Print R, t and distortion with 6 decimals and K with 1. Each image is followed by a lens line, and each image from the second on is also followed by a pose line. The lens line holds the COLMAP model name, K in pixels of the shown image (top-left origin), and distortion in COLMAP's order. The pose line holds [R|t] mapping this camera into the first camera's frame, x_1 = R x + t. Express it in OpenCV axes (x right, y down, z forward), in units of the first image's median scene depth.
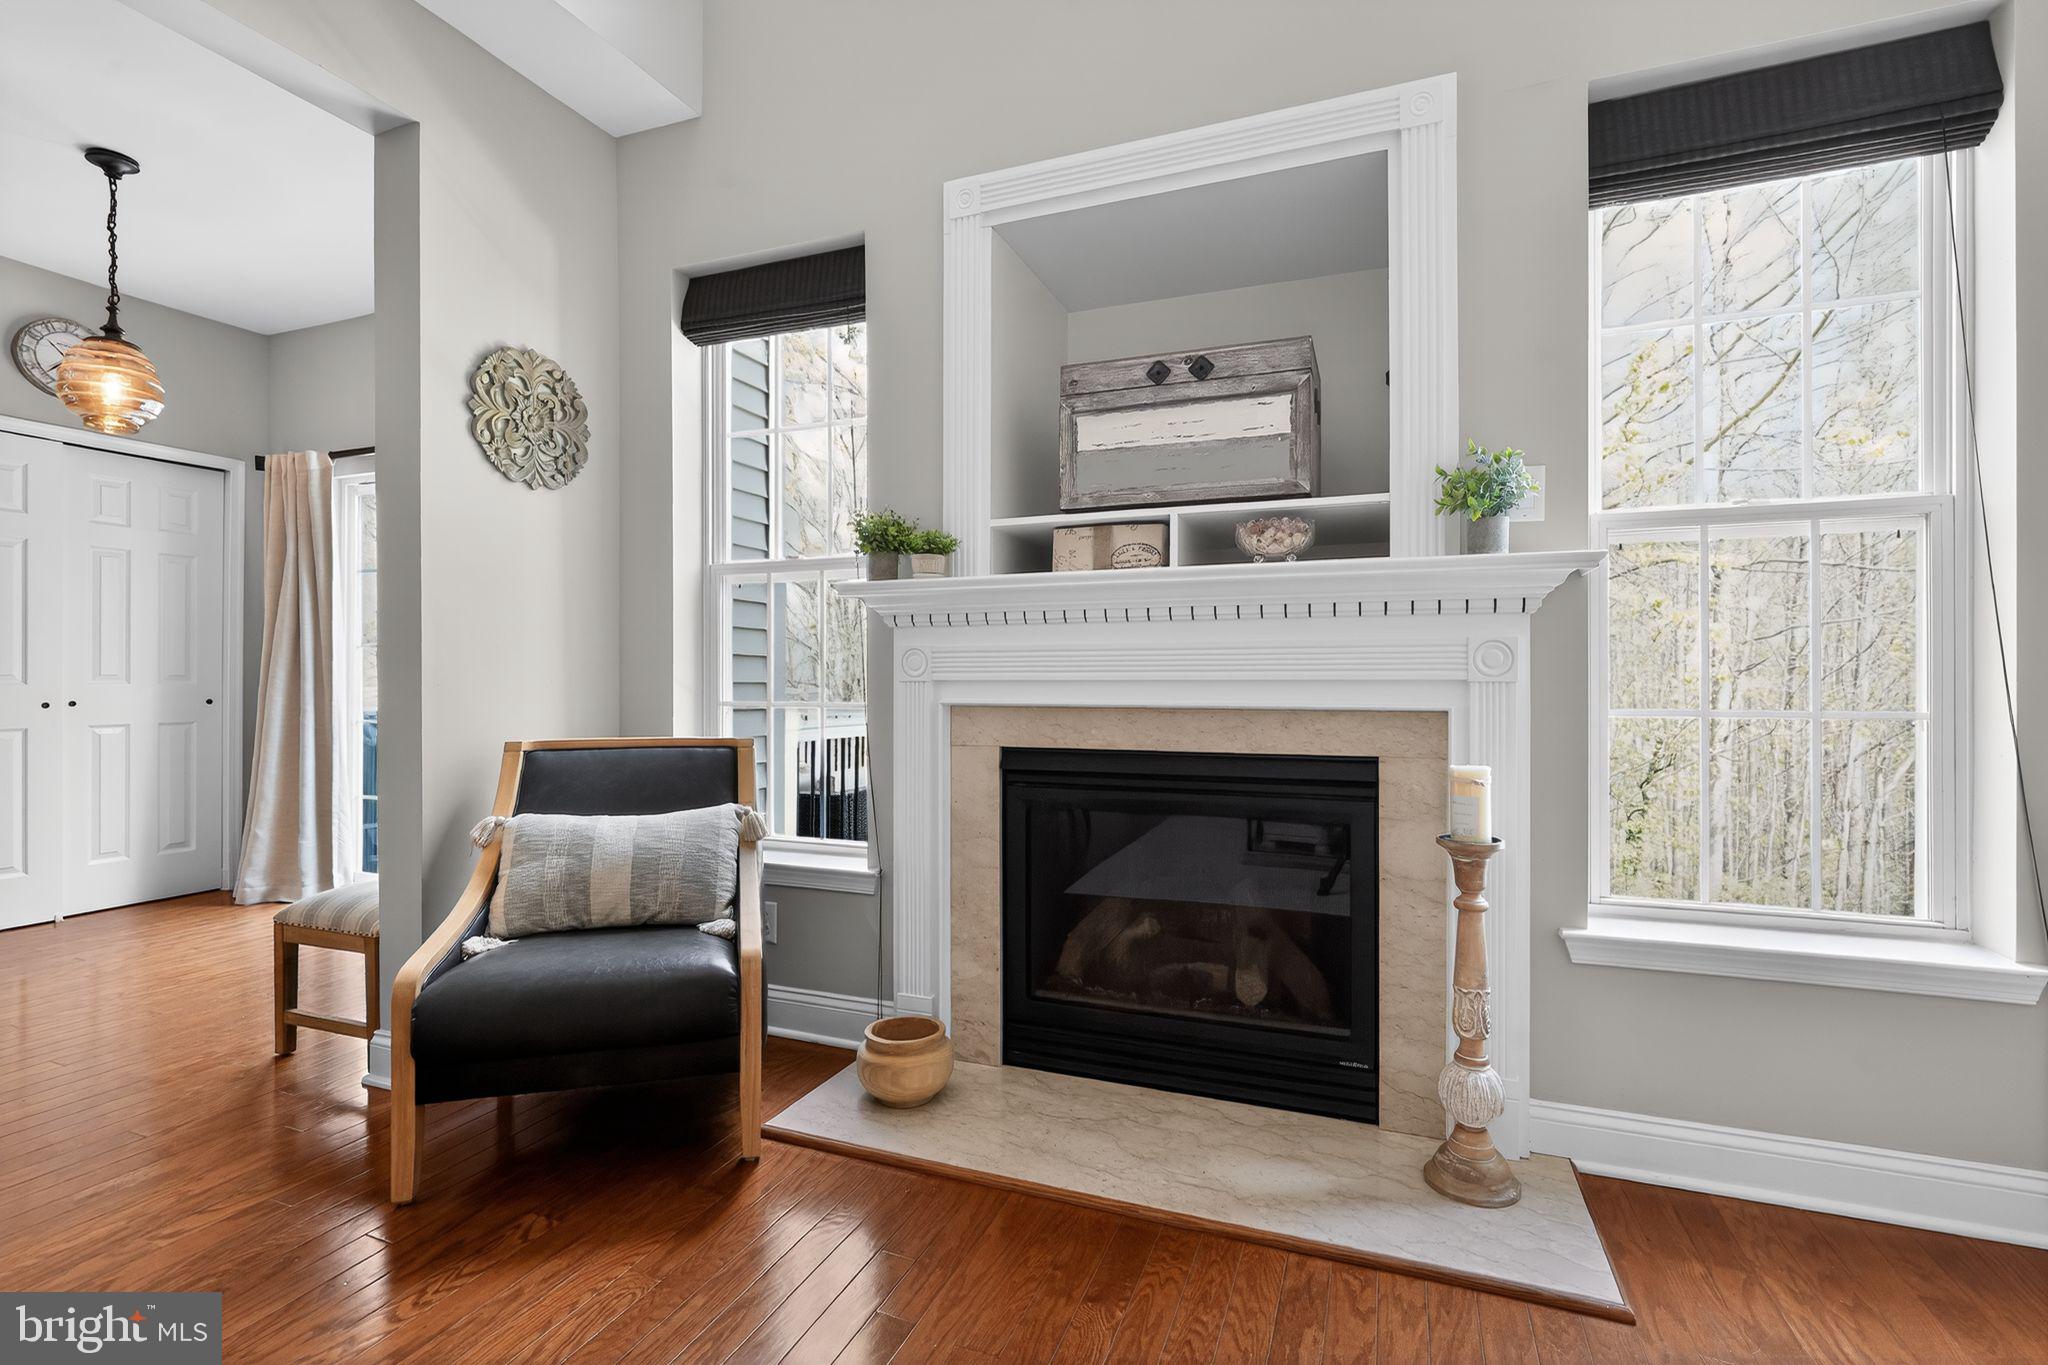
lens RADIAL K [[927.6, 0, 1025.9], [0, 927.6, 674.8], [0, 0, 1]] dist [-0.004263, 0.000301]
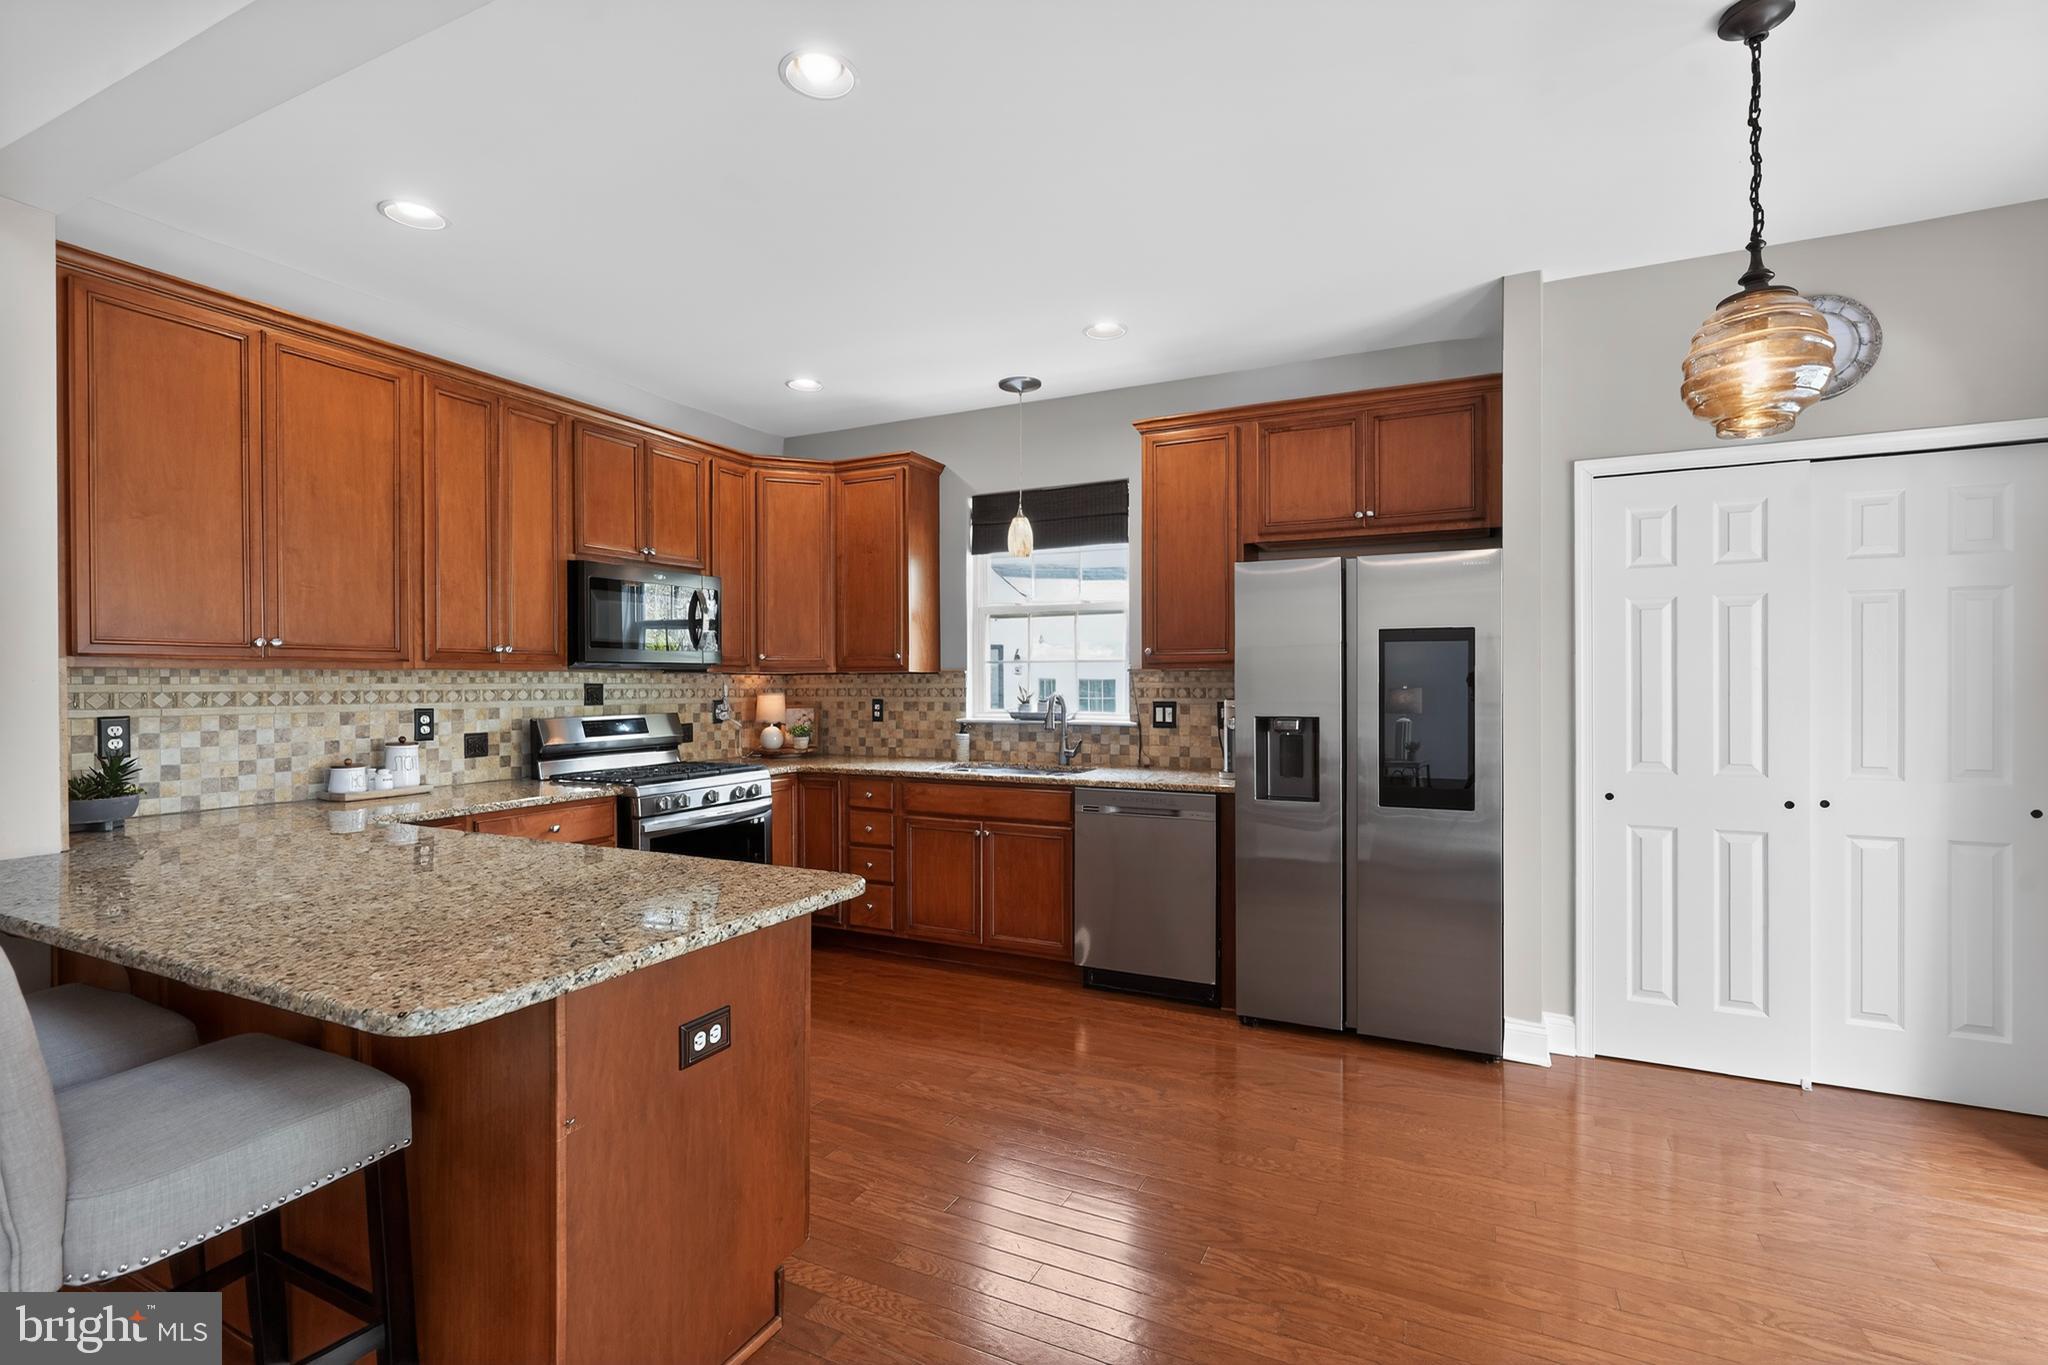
lens RADIAL K [[927.6, 0, 1026.9], [0, 927.6, 680.0], [0, 0, 1]] dist [-0.004263, 0.000301]
pose [[-0.072982, -0.001868, -0.997332, -0.306236], [0.000633, 0.999998, -0.001920, -0.090459], [0.997333, -0.000771, -0.072980, 0.534659]]
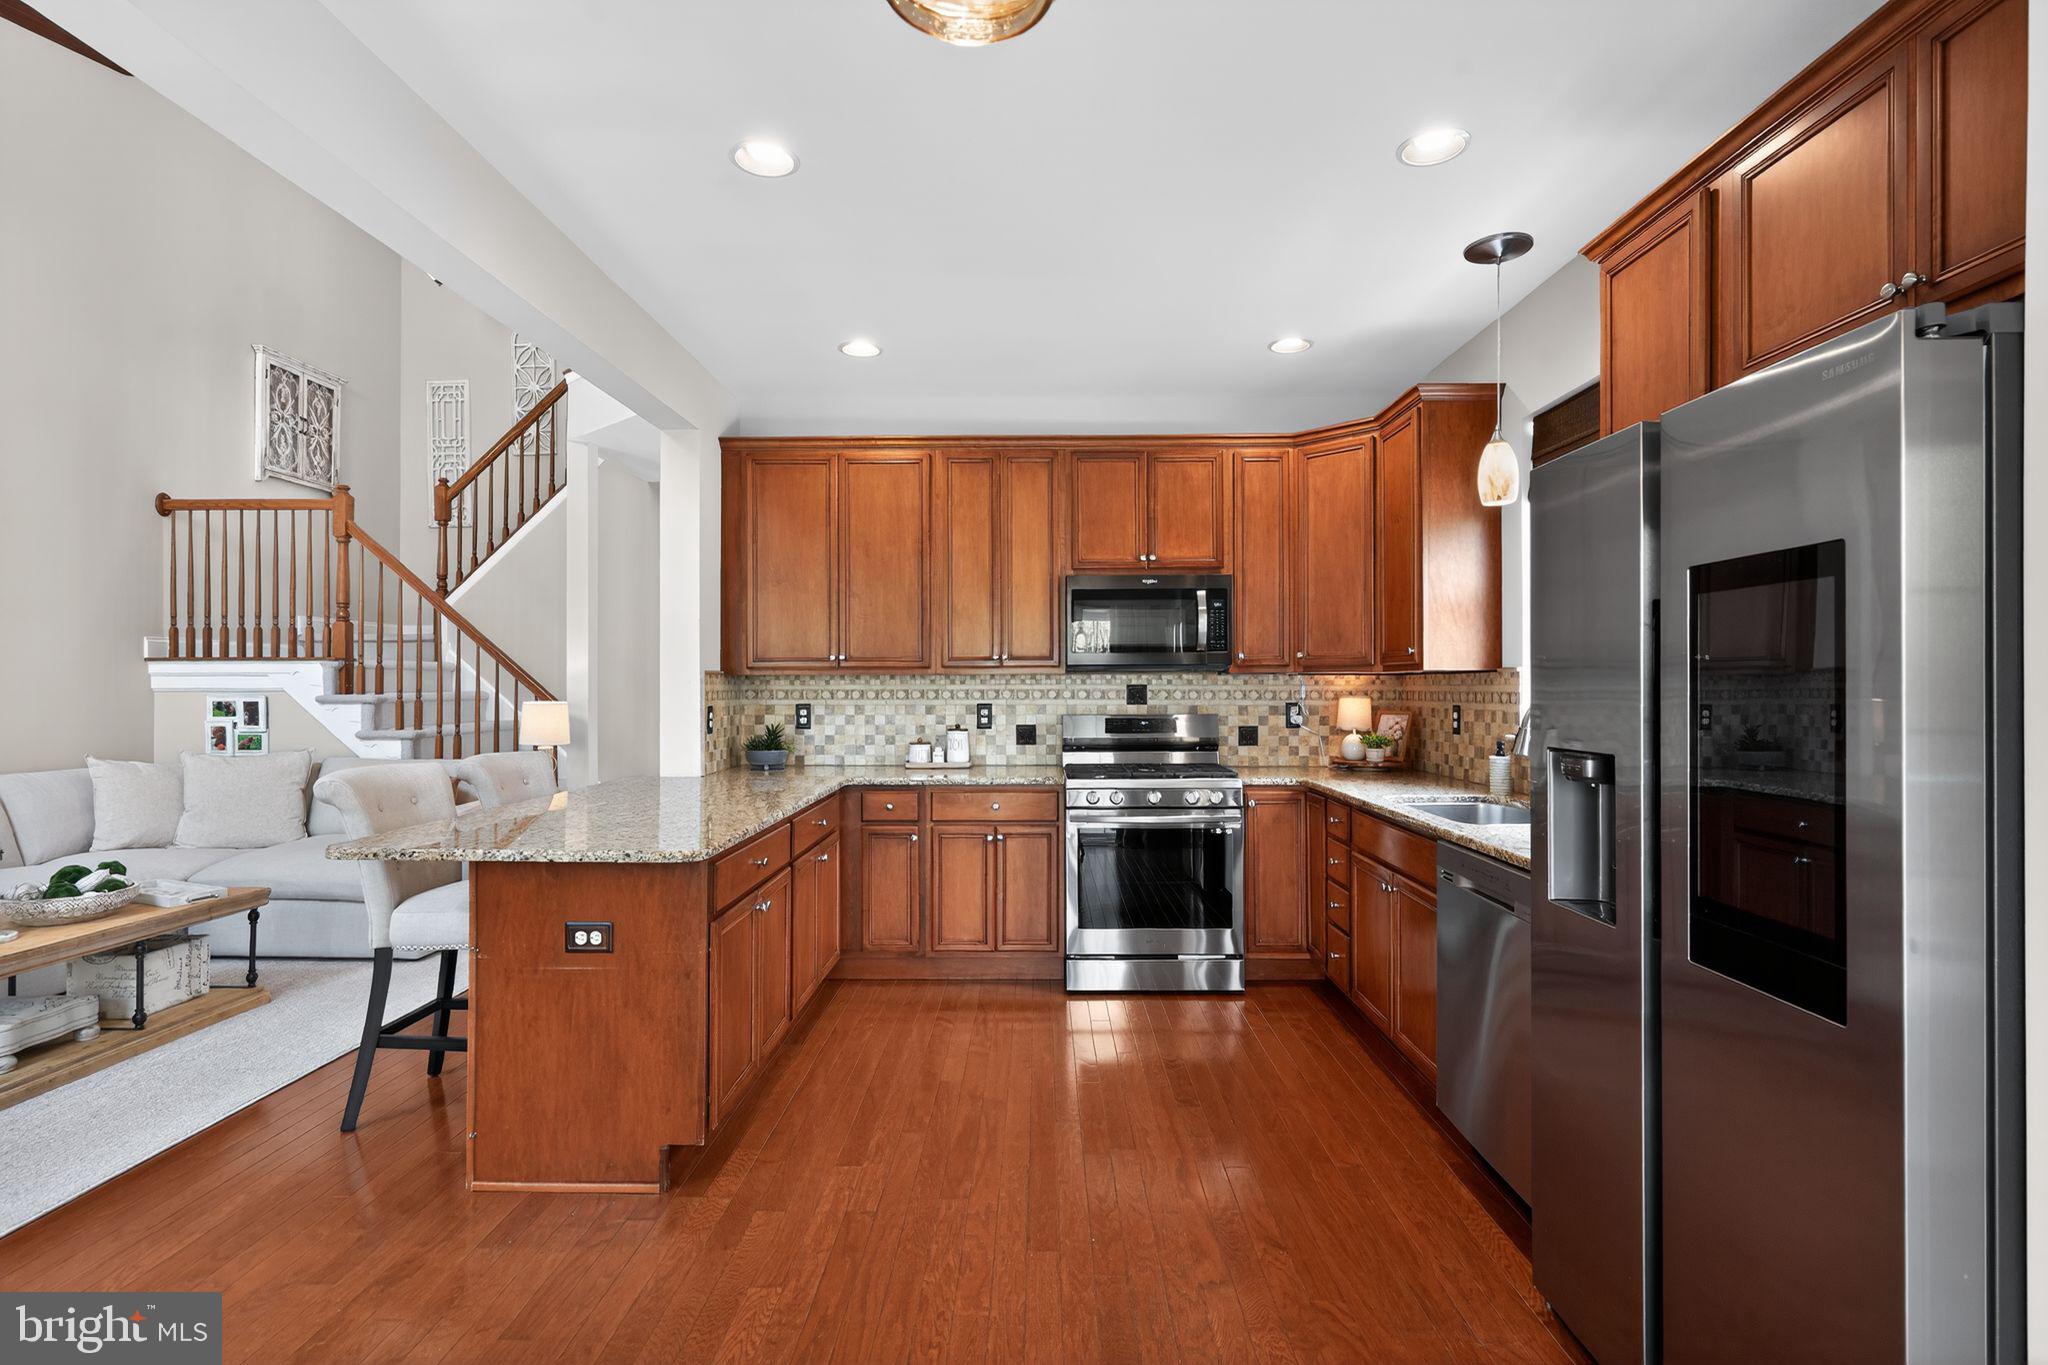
lens RADIAL K [[985.5, 0, 1026.6], [0, 985.5, 681.3], [0, 0, 1]] dist [-0.001061, 0.000069]
pose [[-0.933906, -0.000111, -0.357519, -0.936388], [0.000773, 0.999997, -0.002329, -0.090347], [0.357518, -0.002451, -0.933903, 1.254186]]
